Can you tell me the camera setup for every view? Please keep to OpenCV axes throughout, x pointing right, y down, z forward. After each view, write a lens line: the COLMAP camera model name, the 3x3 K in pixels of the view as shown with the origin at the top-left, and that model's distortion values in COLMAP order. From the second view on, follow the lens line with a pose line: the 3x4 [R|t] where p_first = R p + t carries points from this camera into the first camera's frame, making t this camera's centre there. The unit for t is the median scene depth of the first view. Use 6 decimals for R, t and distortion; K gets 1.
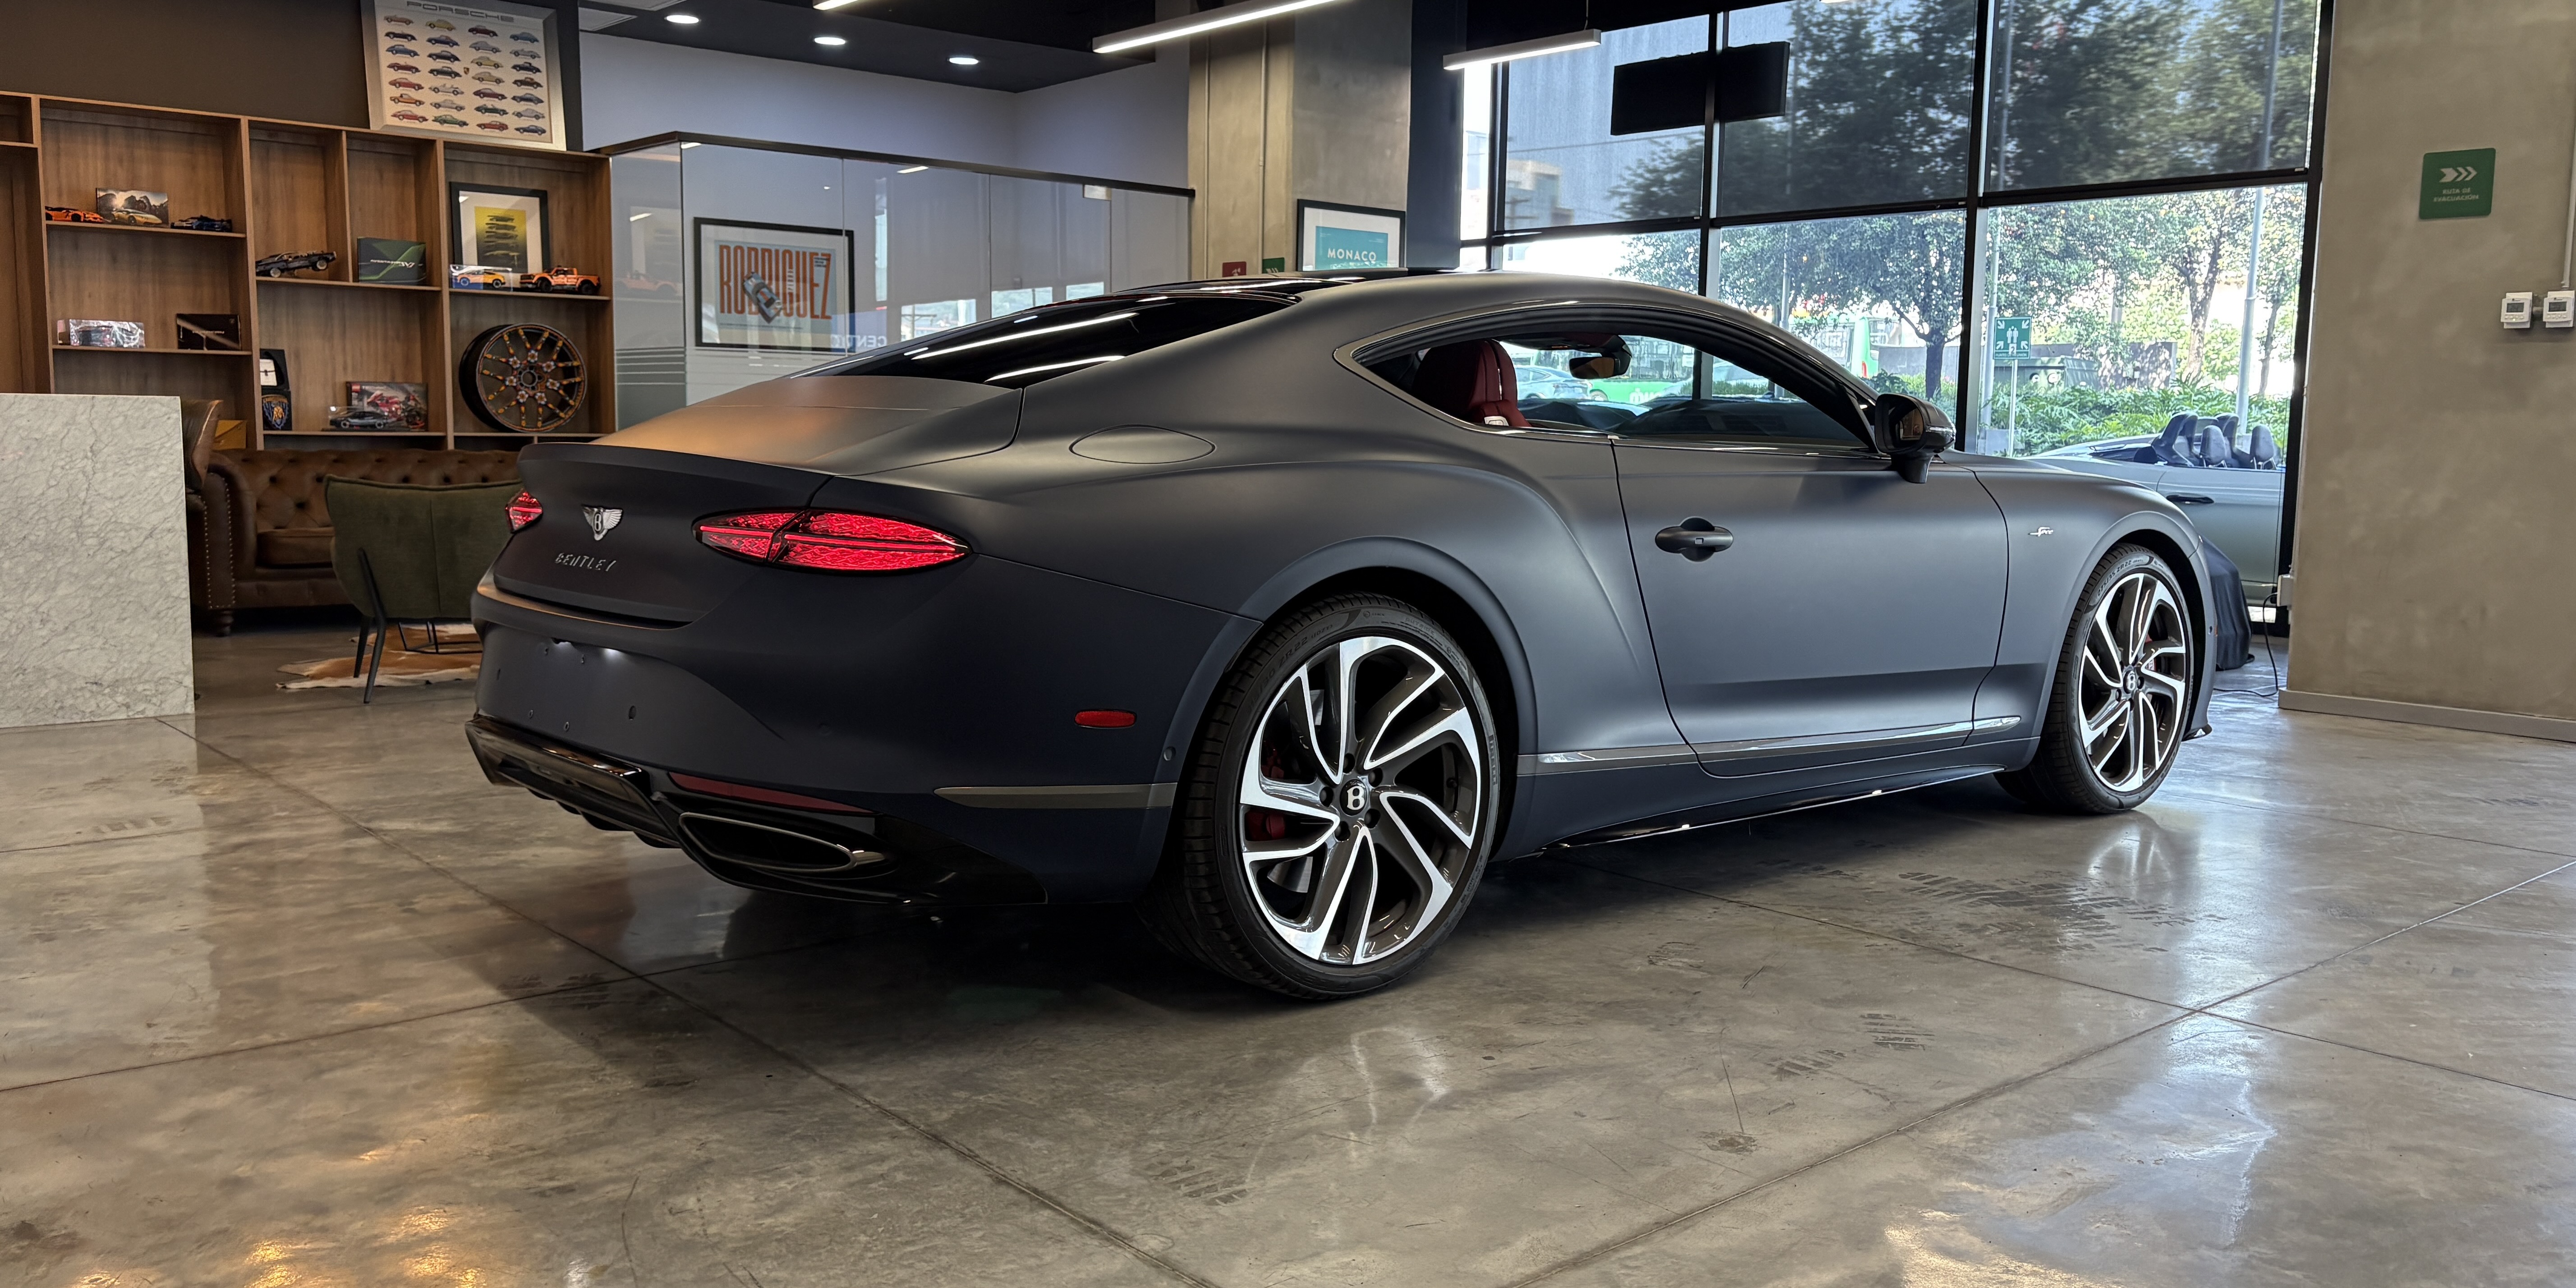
lens RADIAL K [[1947.8, 0, 1283.4], [0, 1947.8, 641.4], [0, 0, 1]] dist [0.046127, -0.053377]
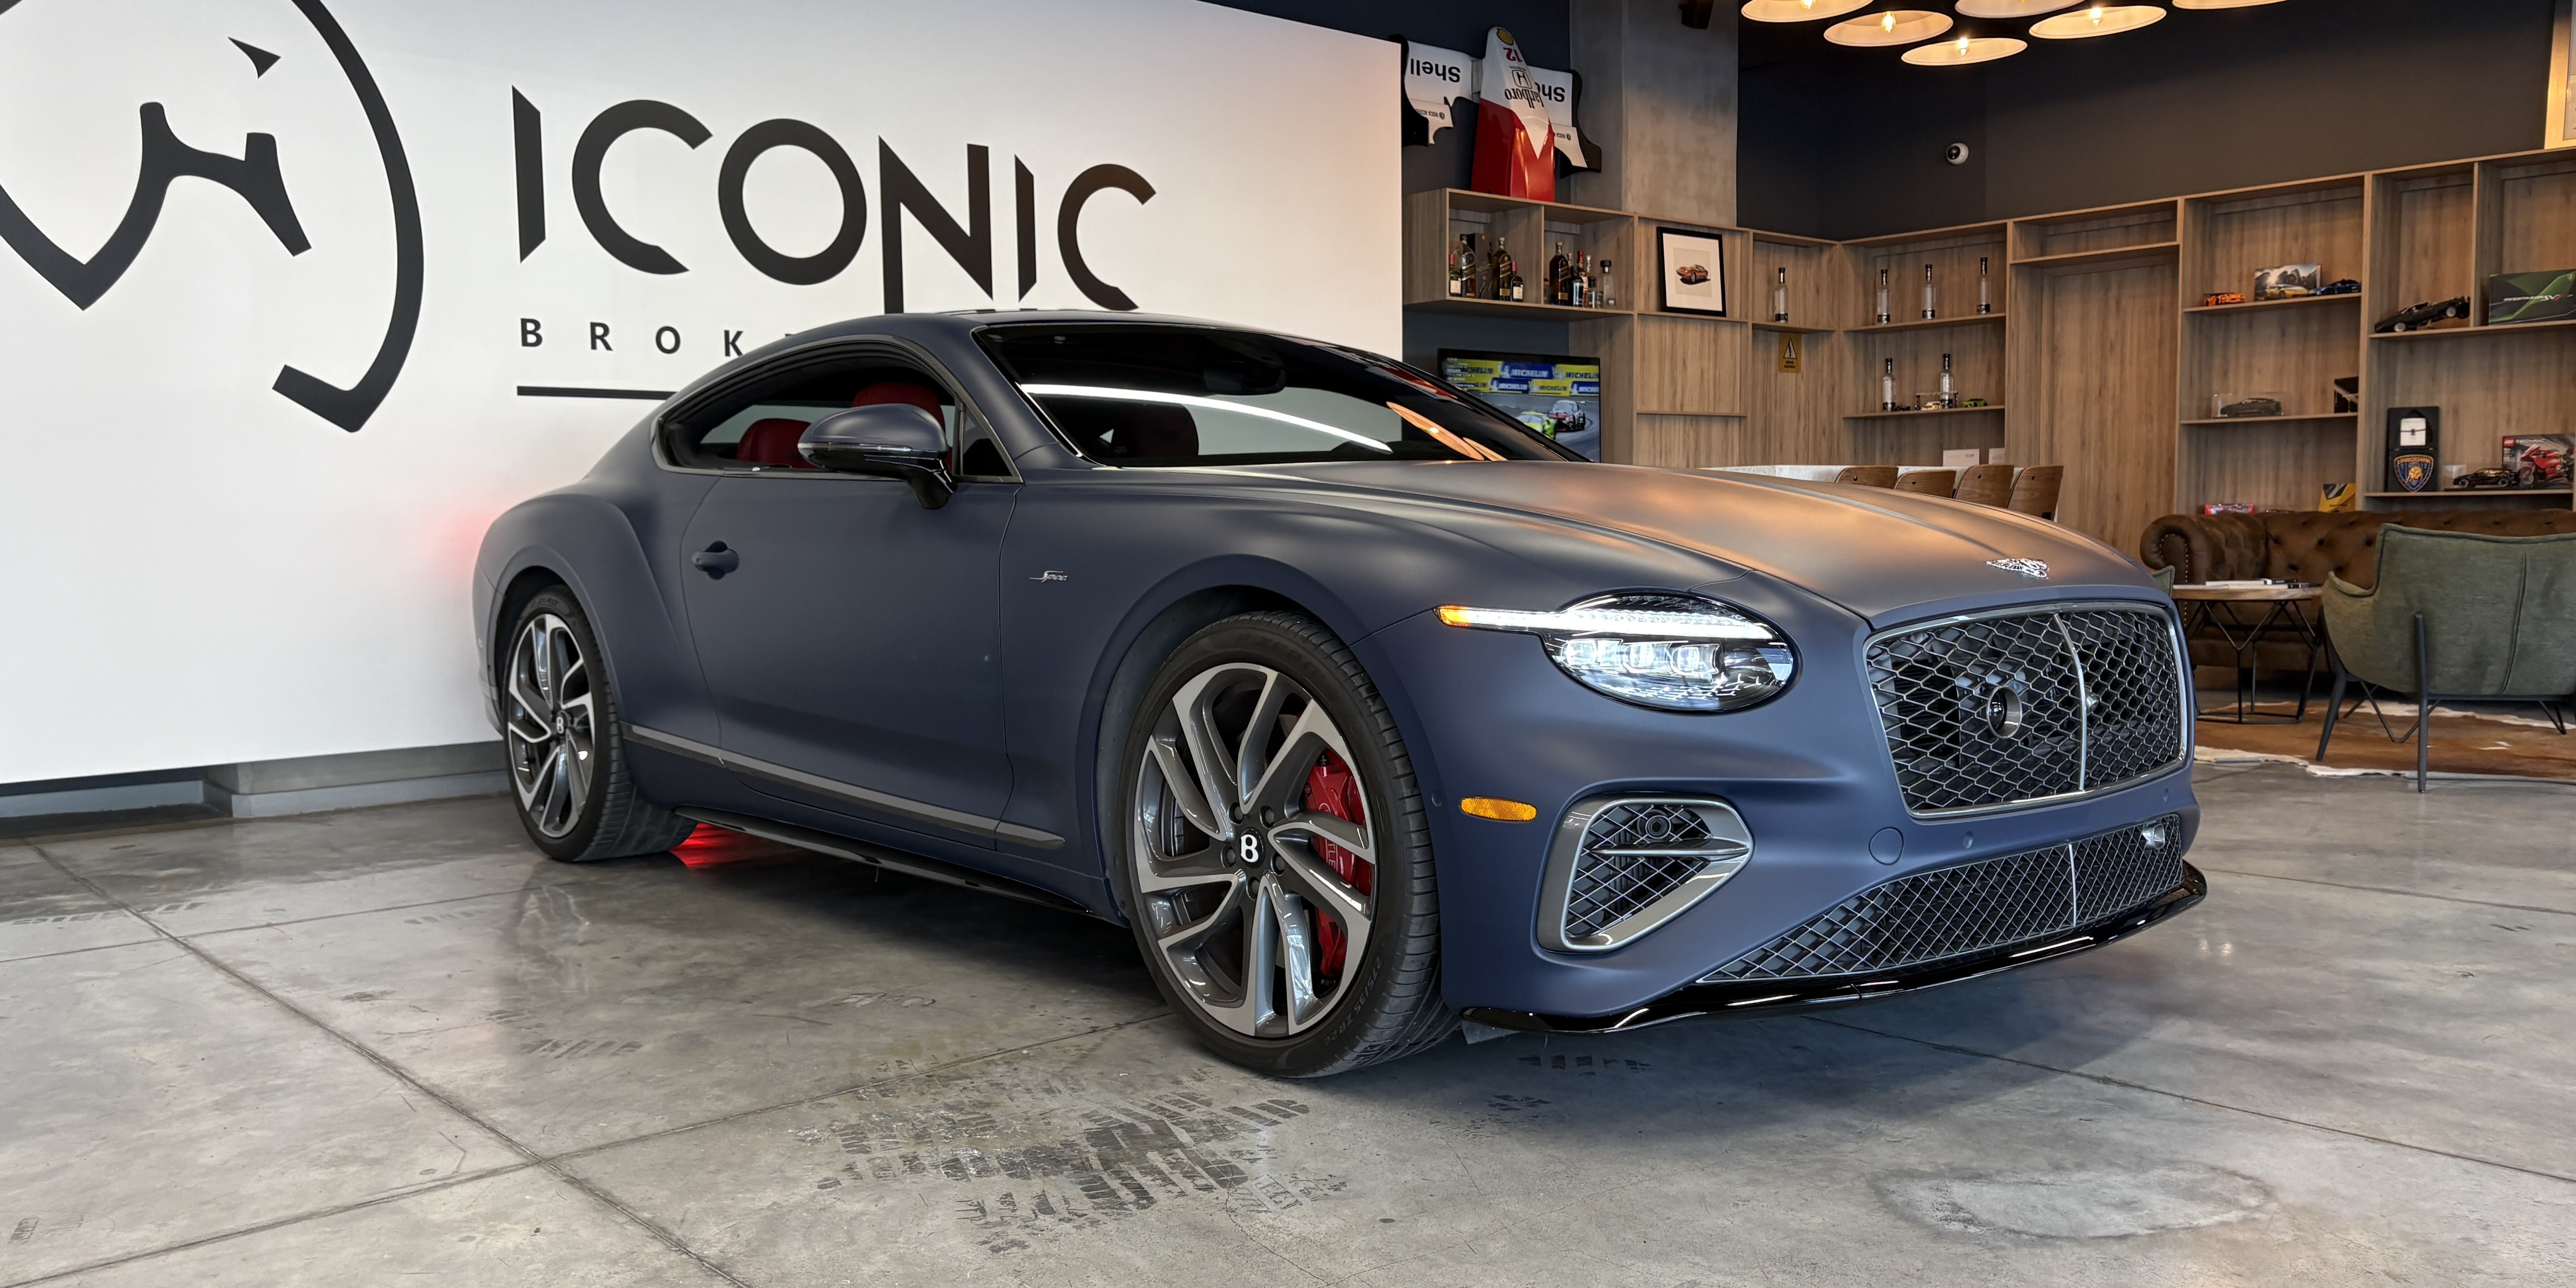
lens RADIAL K [[1947.8, 0, 1268.2], [0, 1947.8, 672.1], [0, 0, 1]] dist [0.046127, -0.053377]
pose [[0.007786, 0.064797, -0.997868, 0.456866], [-0.096561, 0.993284, 0.063746, -0.029932], [0.995297, 0.095859, 0.013991, 0.467426]]
